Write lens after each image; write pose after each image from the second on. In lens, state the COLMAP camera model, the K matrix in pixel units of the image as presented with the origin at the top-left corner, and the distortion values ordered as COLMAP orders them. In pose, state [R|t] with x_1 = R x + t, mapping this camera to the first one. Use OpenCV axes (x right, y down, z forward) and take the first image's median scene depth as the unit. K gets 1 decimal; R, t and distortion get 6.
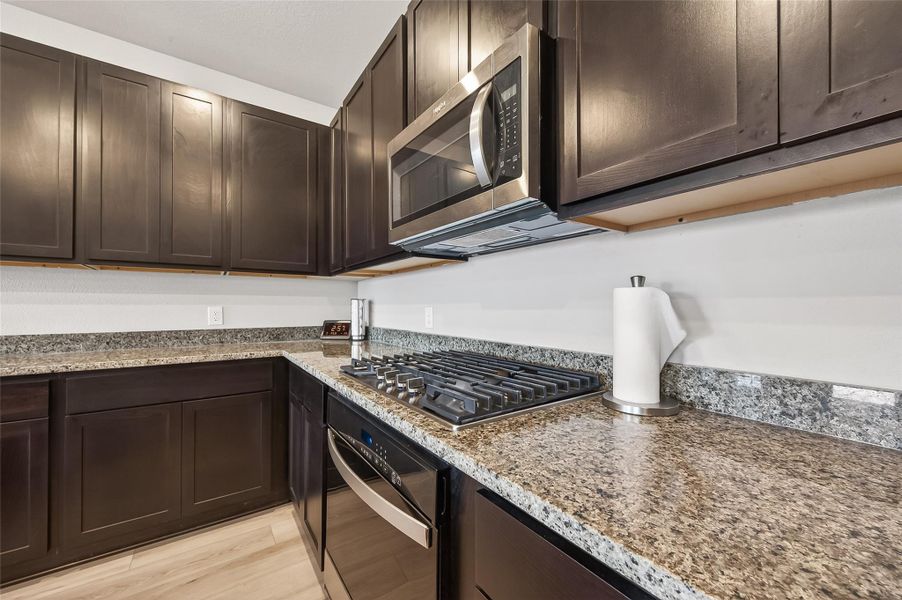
lens RADIAL K [[356.1, 0, 461.2], [0, 356.1, 302.9], [0, 0, 1]] dist [0.008044, -0.002455]
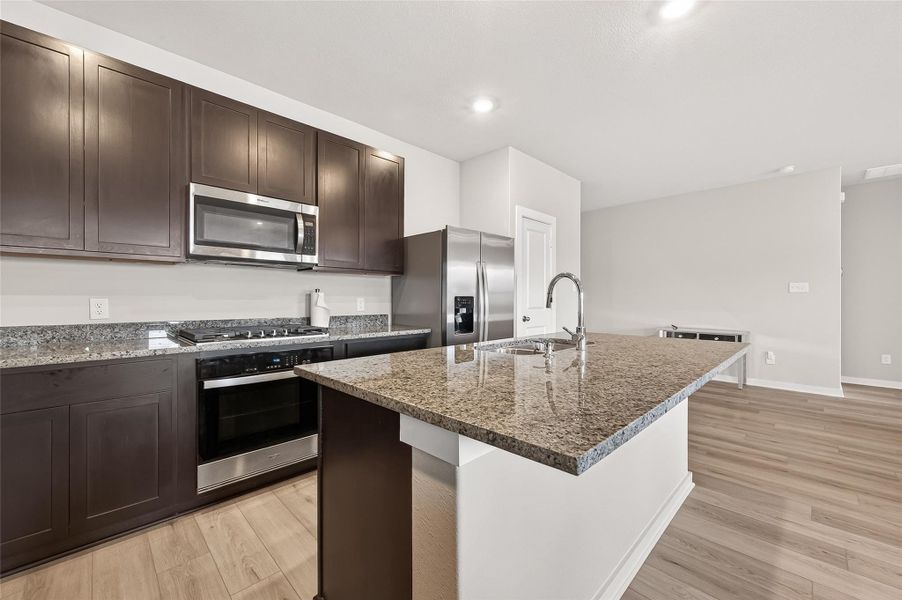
lens RADIAL K [[356.1, 0, 452.0], [0, 356.1, 301.0], [0, 0, 1]] dist [0.008044, -0.002455]
pose [[-0.147851, -0.007145, 0.988984, -1.468207], [-0.010028, 0.999933, 0.005725, 0.000532], [-0.988959, -0.009071, -0.147912, 0.139227]]
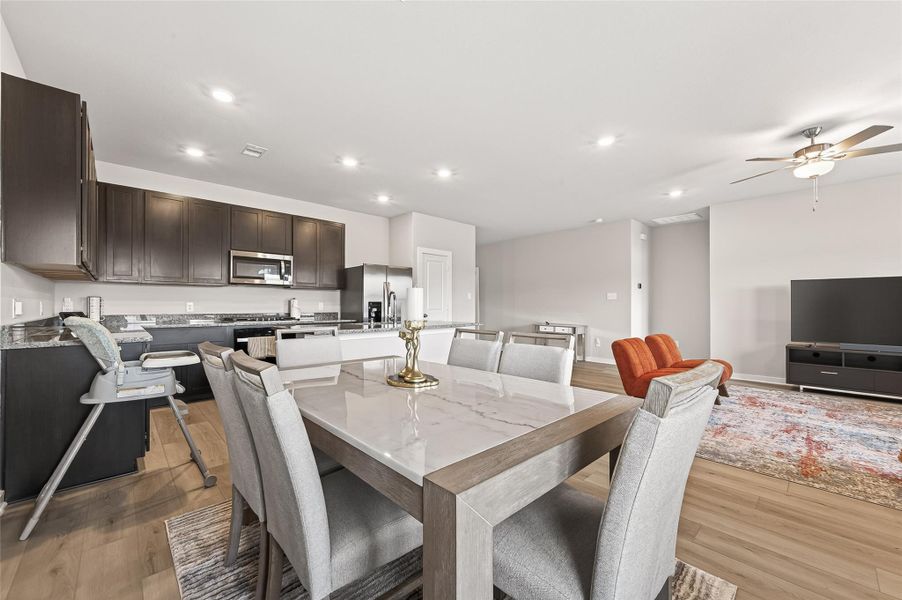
lens RADIAL K [[356.1, 0, 450.4], [0, 356.1, 303.8], [0, 0, 1]] dist [0.008044, -0.002455]
pose [[-0.122907, 0.000565, 0.992418, -2.961523], [-0.012062, 0.999925, -0.002063, 0.002184], [-0.992345, -0.012224, -0.122891, -0.452404]]
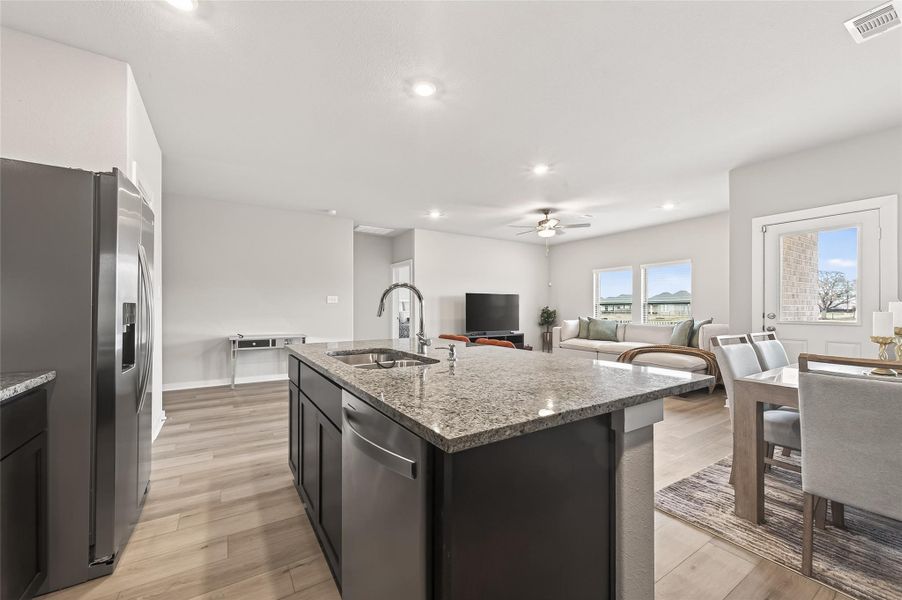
lens RADIAL K [[356.1, 0, 453.0], [0, 356.1, 307.1], [0, 0, 1]] dist [0.008044, -0.002455]
pose [[-0.997726, -0.004349, 0.067259, -0.700091], [-0.005226, 0.999904, -0.012868, 0.007164], [-0.067196, -0.013190, -0.997653, 0.749622]]
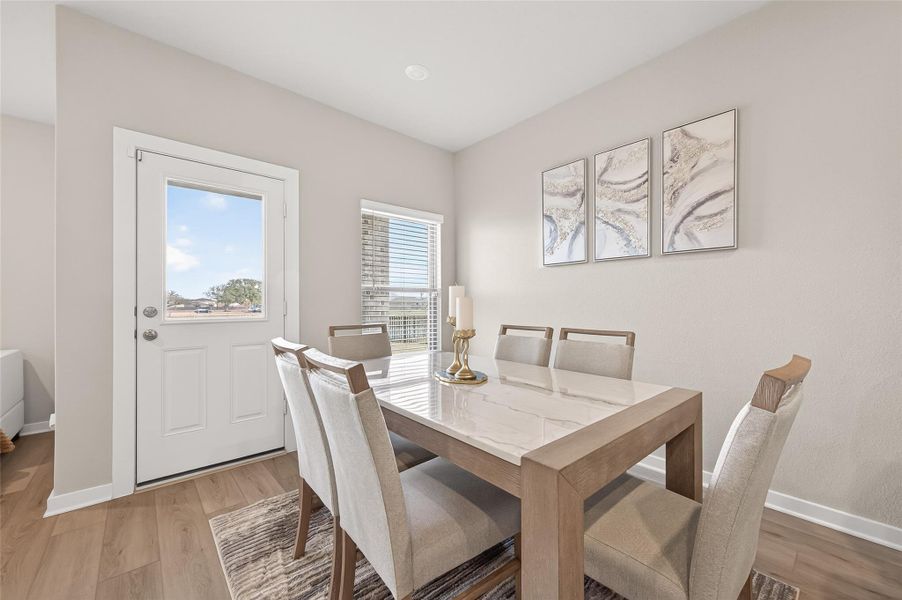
lens RADIAL K [[356.1, 0, 472.5], [0, 356.1, 304.9], [0, 0, 1]] dist [0.008044, -0.002455]
pose [[0.129571, 0.001064, -0.991570, -1.080902], [0.019974, 0.999794, 0.003683, 0.015717], [0.991369, -0.020283, 0.129523, -0.549690]]
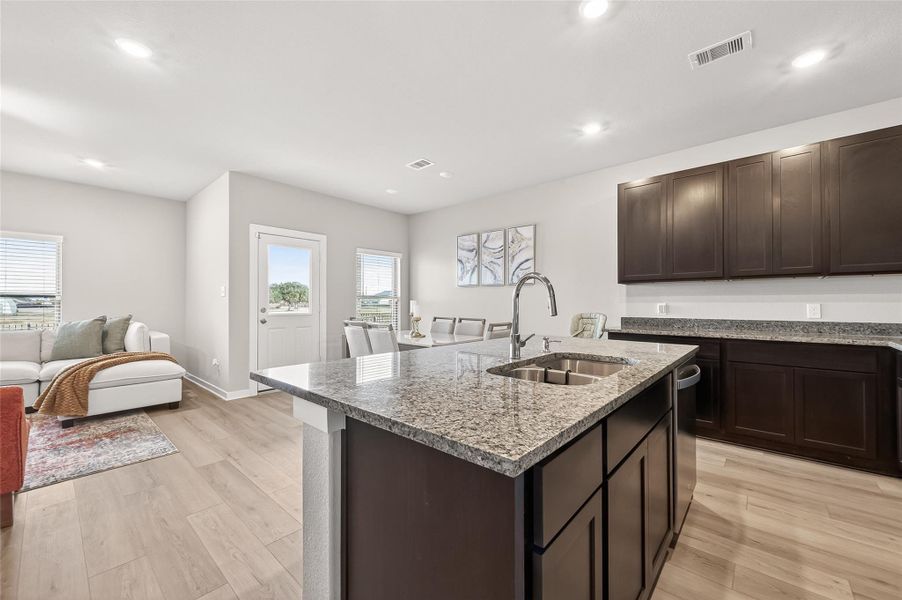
lens RADIAL K [[356.1, 0, 449.3], [0, 356.1, 300.6], [0, 0, 1]] dist [0.008044, -0.002455]
pose [[0.218817, -0.010660, -0.975708, 0.383974], [0.010797, 0.999906, -0.008503, -0.006801], [0.975706, -0.008674, 0.218911, -0.762635]]
